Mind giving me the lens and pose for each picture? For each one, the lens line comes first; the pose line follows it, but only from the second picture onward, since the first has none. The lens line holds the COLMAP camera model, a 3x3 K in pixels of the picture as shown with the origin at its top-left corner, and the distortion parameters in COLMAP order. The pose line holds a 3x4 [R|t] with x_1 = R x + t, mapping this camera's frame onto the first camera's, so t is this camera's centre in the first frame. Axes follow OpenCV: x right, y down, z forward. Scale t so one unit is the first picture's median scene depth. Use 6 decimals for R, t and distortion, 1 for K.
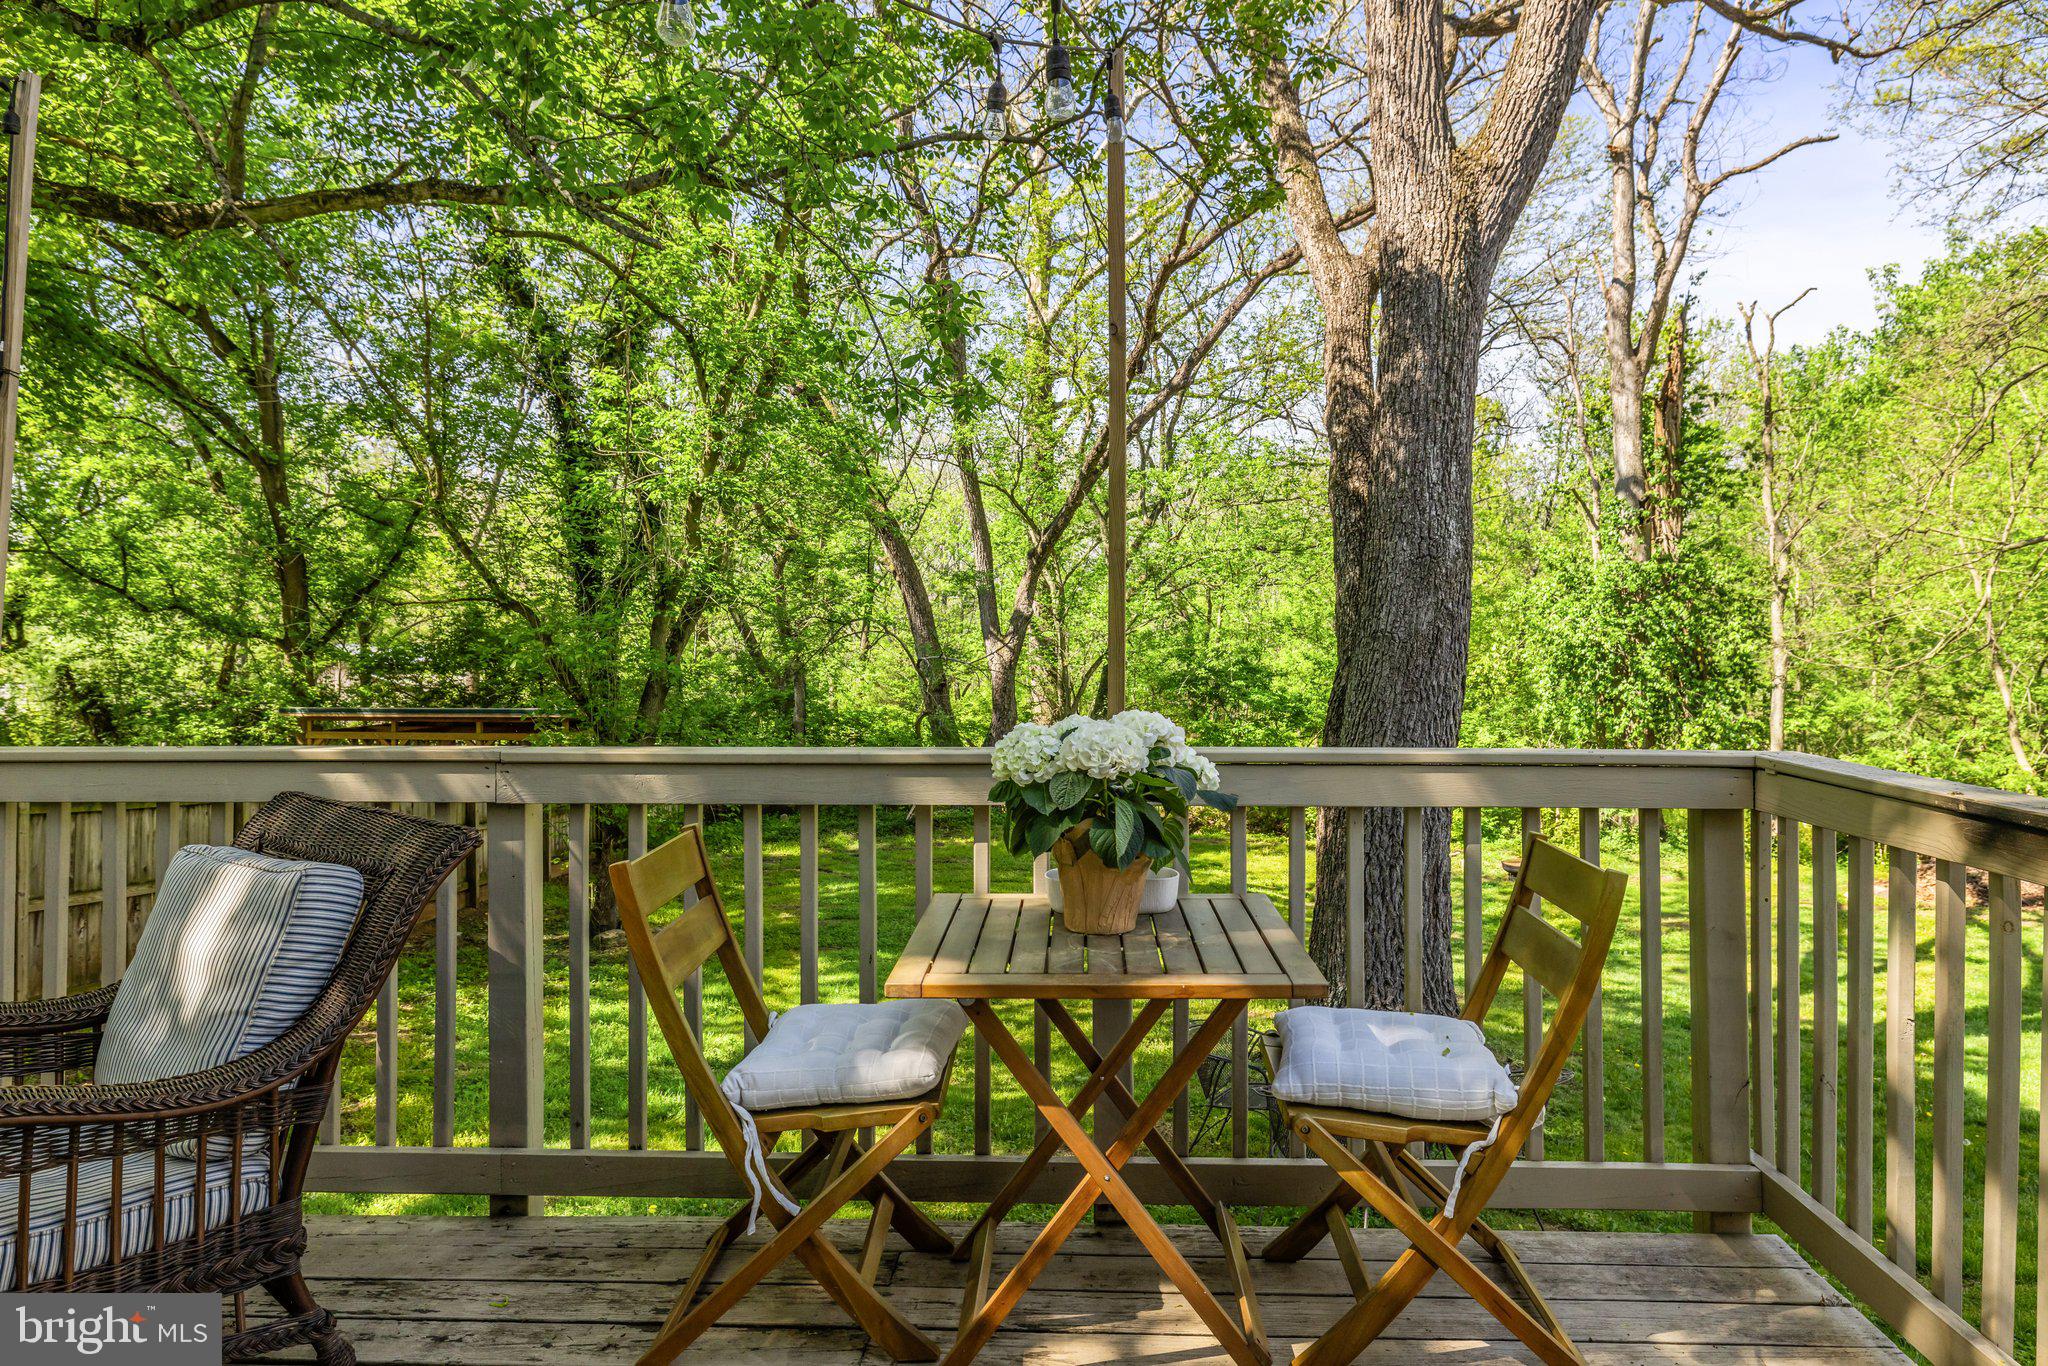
lens RADIAL K [[1264.6, 0, 1035.7], [0, 1264.6, 631.1], [0, 0, 1]] dist [-0.002863, -0.002543]
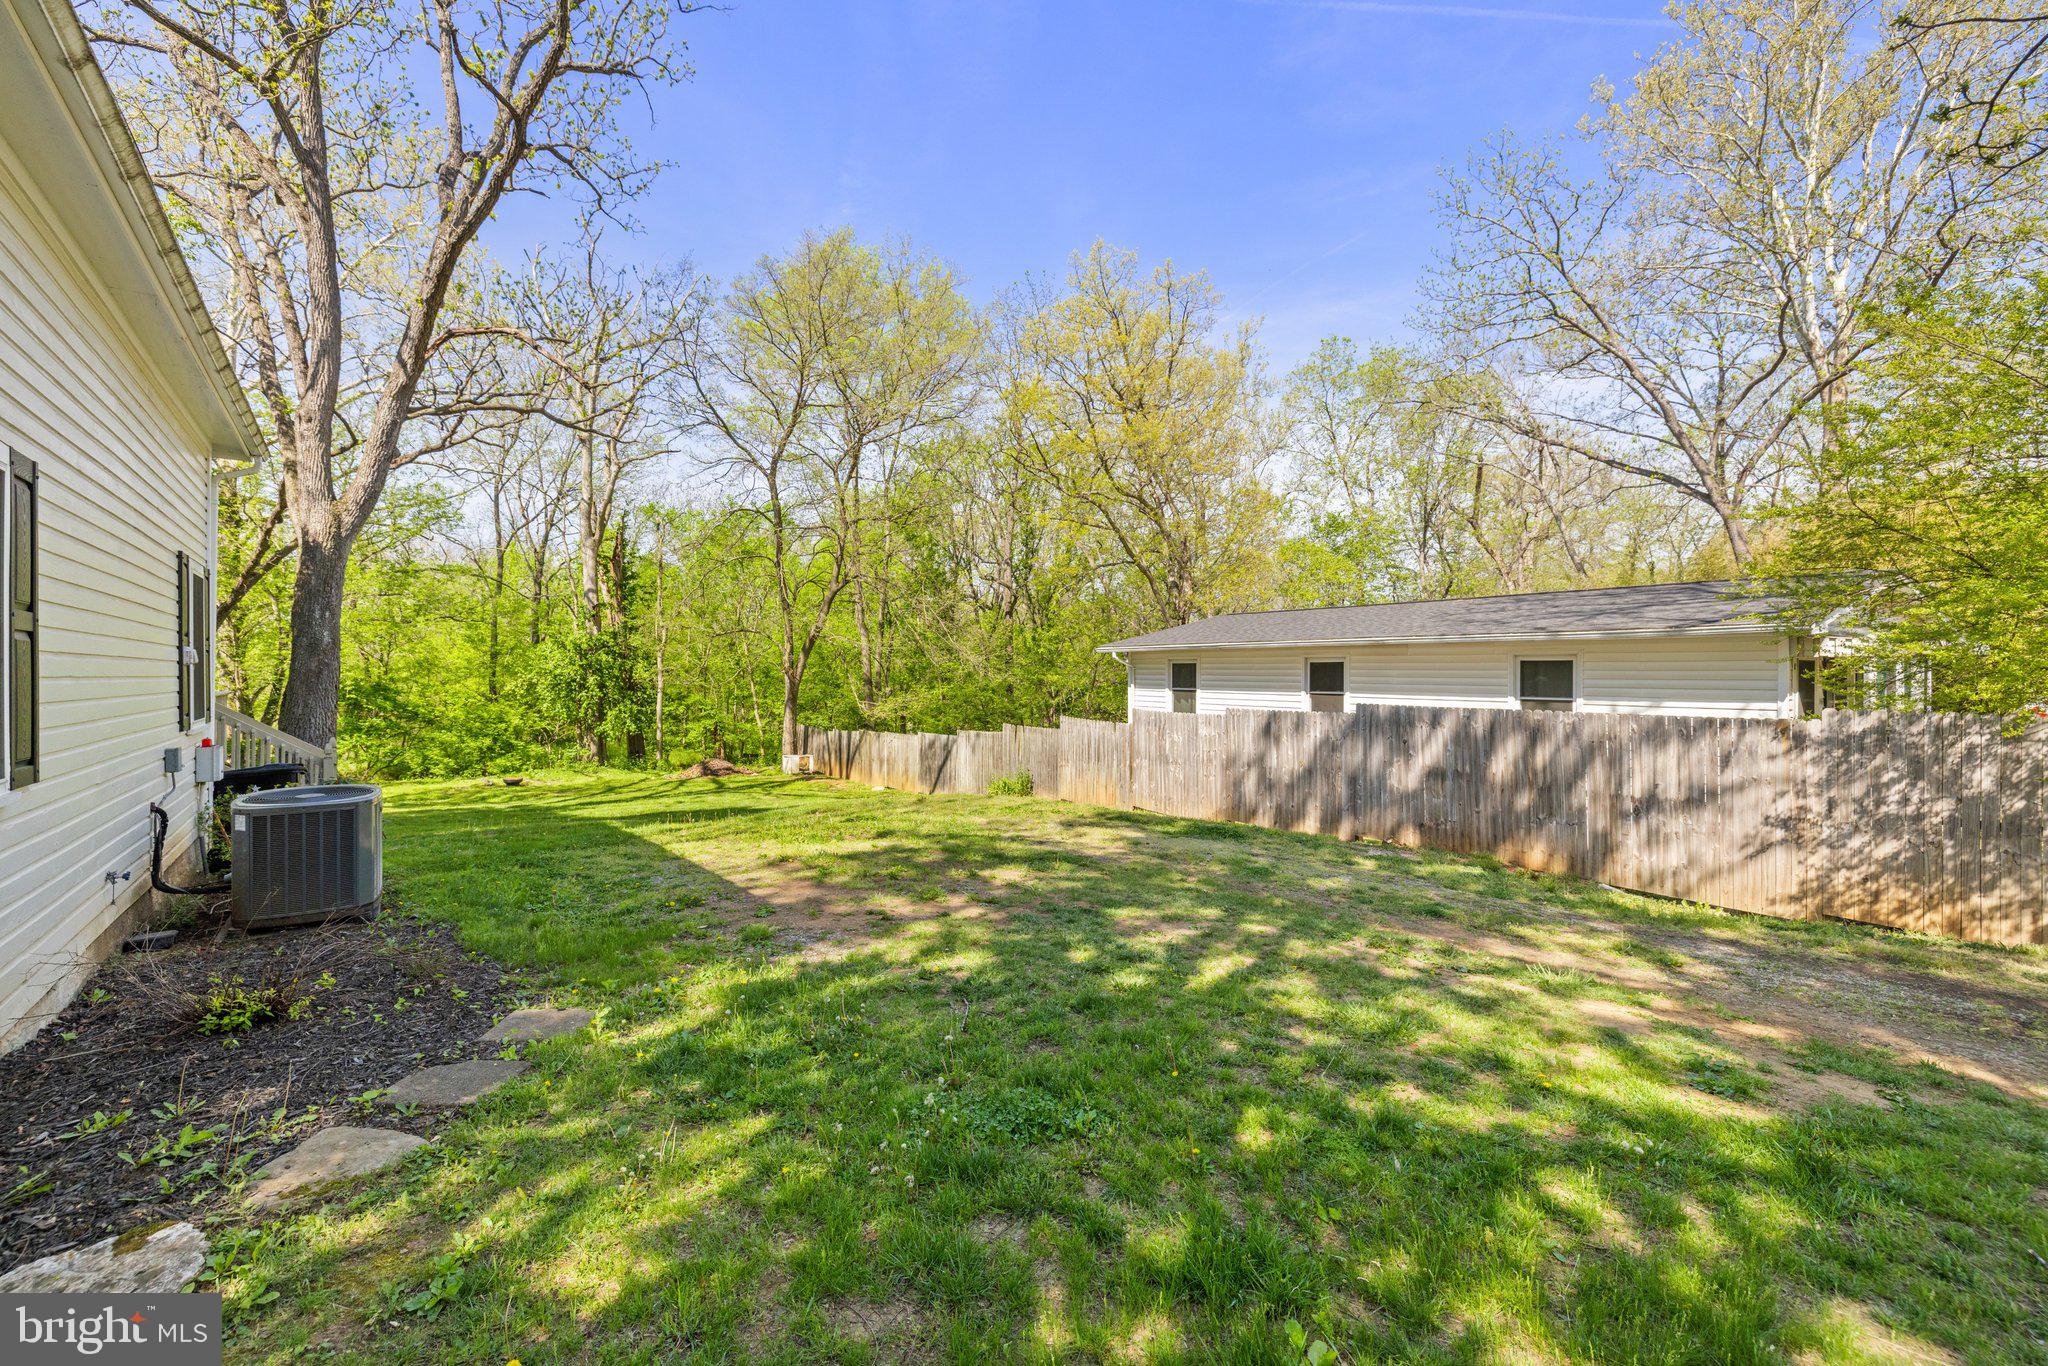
lens RADIAL K [[853.9, 0, 978.1], [0, 853.9, 675.3], [0, 0, 1]] dist [-0.003638, -0.000934]
pose [[0.787619, -0.000763, 0.616162, 0.096037], [-0.002381, 0.999988, 0.004282, 0.004763], [-0.616157, -0.004840, 0.787608, -0.470410]]
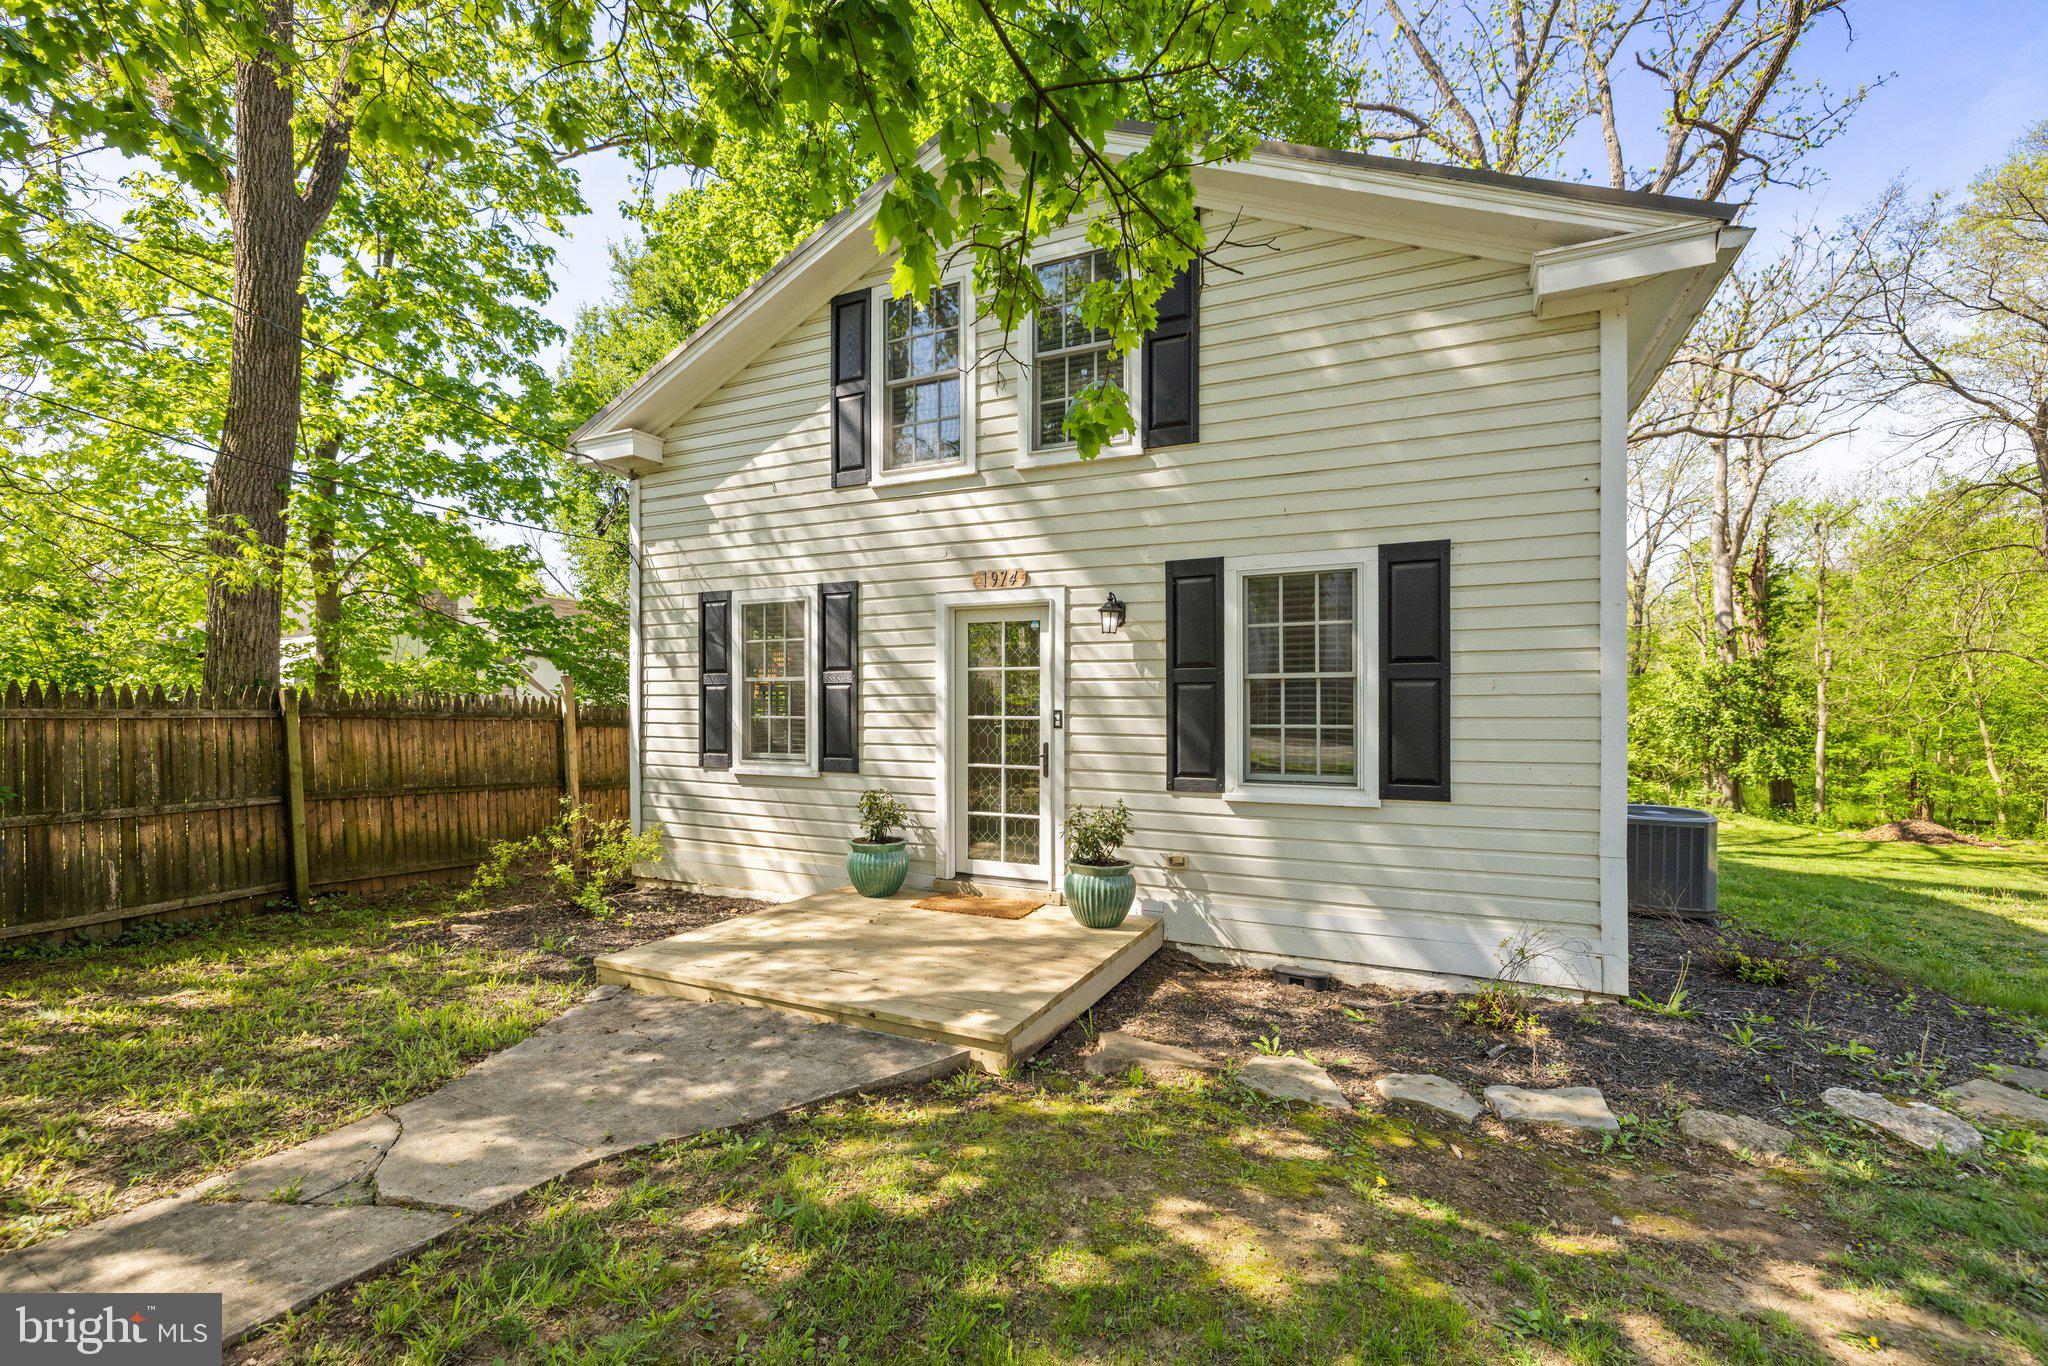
lens RADIAL K [[853.9, 0, 1016.6], [0, 853.9, 712.8], [0, 0, 1]] dist [-0.003638, -0.000934]
pose [[0.918578, 0.006320, -0.395190, 0.008635], [-0.001101, 0.999909, 0.013432, 0.001928], [0.395239, -0.011903, 0.918501, -0.521368]]
